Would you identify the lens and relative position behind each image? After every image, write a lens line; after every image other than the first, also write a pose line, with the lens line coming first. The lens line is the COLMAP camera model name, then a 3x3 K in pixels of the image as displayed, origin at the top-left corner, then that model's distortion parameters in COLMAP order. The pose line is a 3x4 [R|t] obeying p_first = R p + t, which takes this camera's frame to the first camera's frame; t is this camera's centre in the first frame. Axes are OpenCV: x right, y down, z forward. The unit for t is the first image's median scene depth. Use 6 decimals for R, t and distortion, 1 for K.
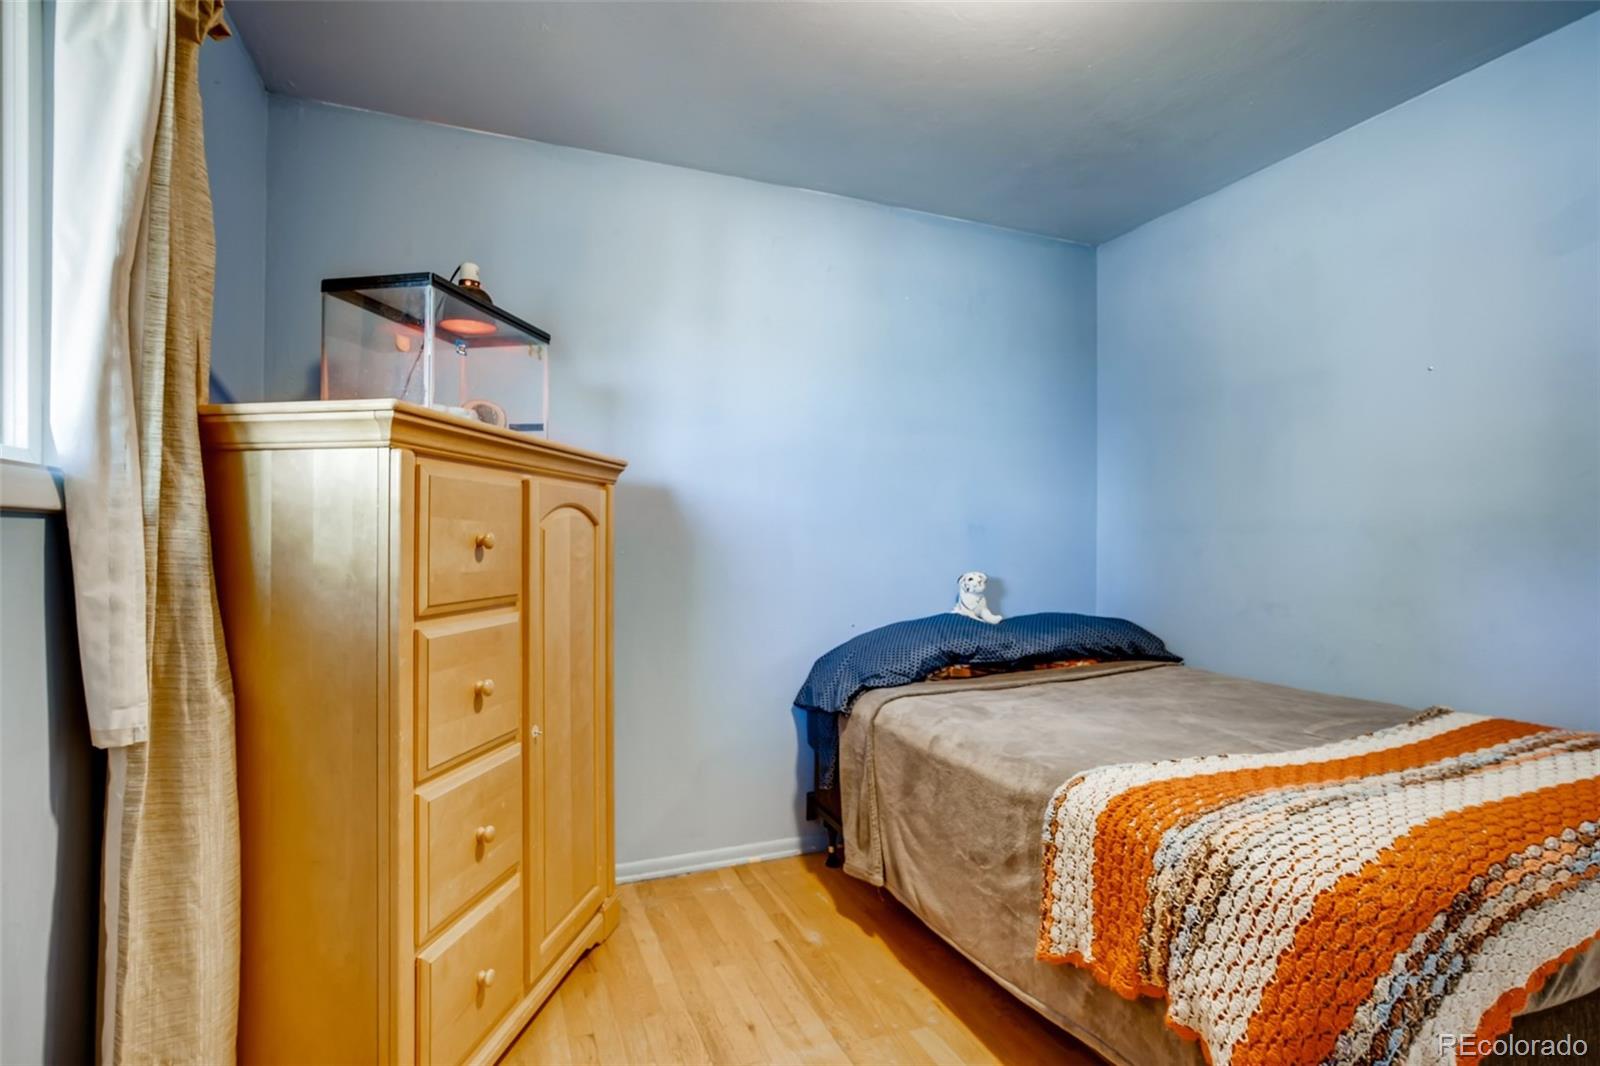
lens RADIAL K [[788.7, 0, 794.2], [0, 788.7, 530.4], [0, 0, 1]] dist [-0.001839, 0.000212]
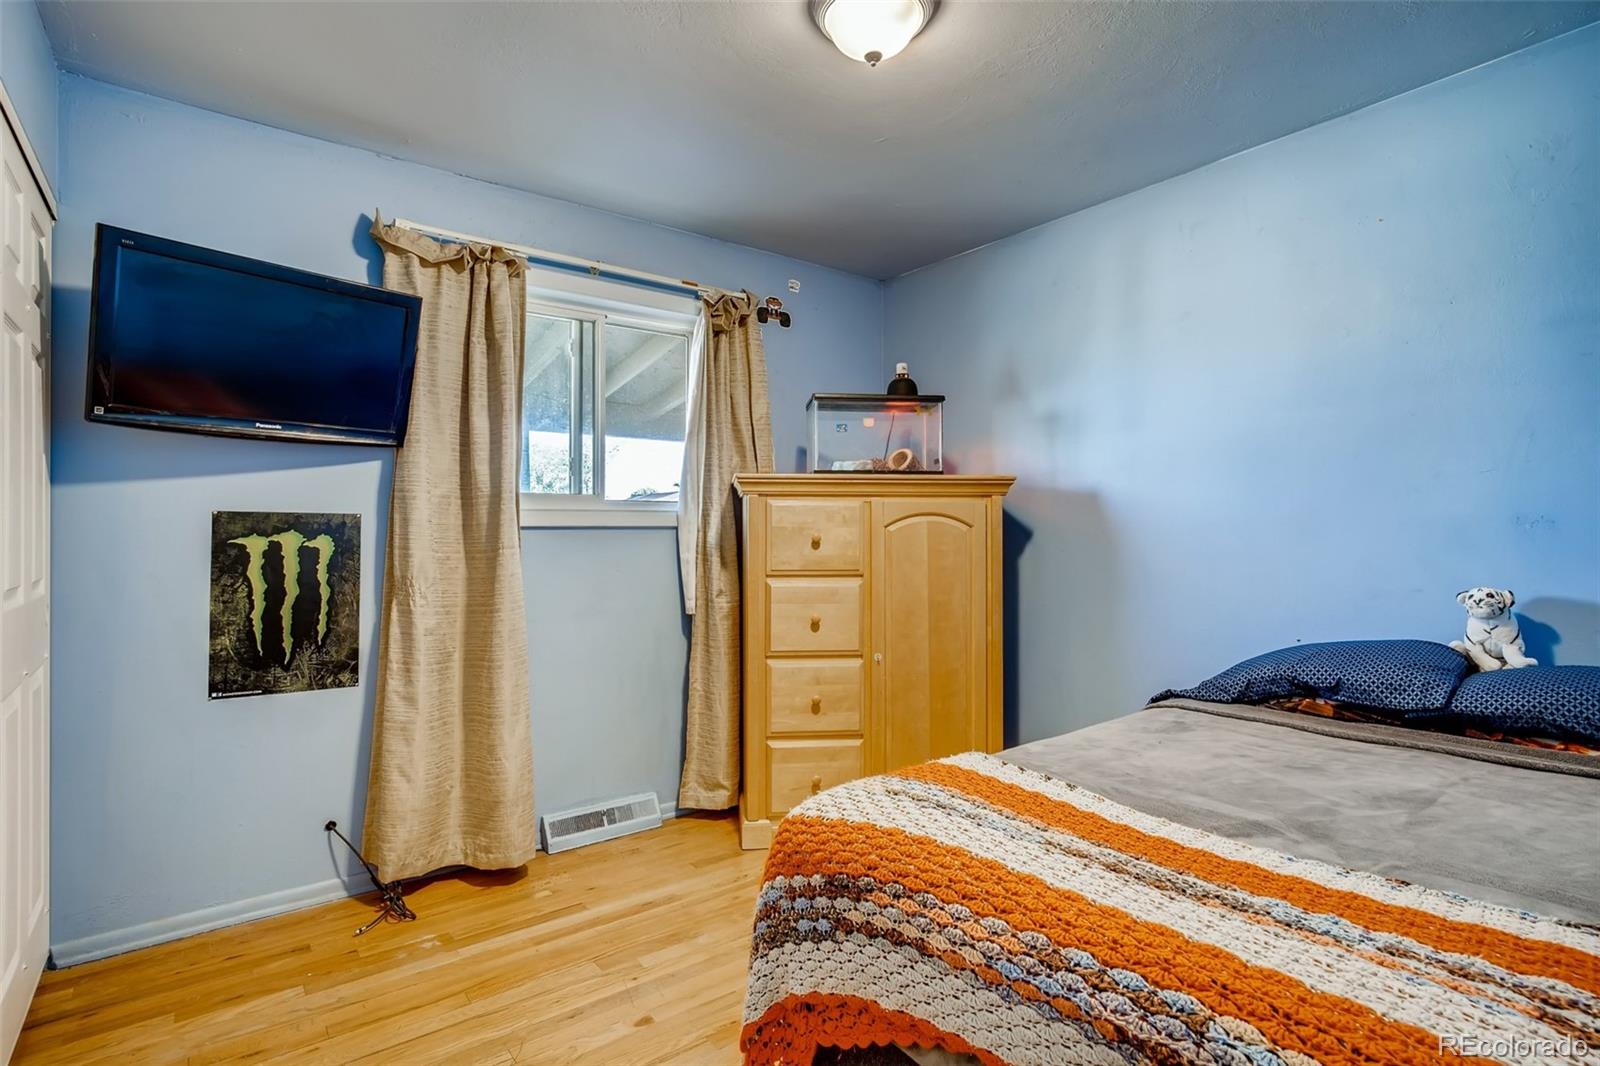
lens RADIAL K [[788.7, 0, 796.0], [0, 788.7, 532.0], [0, 0, 1]] dist [-0.001839, 0.000212]
pose [[0.261100, -0.000671, -0.965312, 1.431864], [0.012876, 0.999913, 0.002787, -0.007817], [0.965226, -0.013157, 0.261086, 0.507955]]
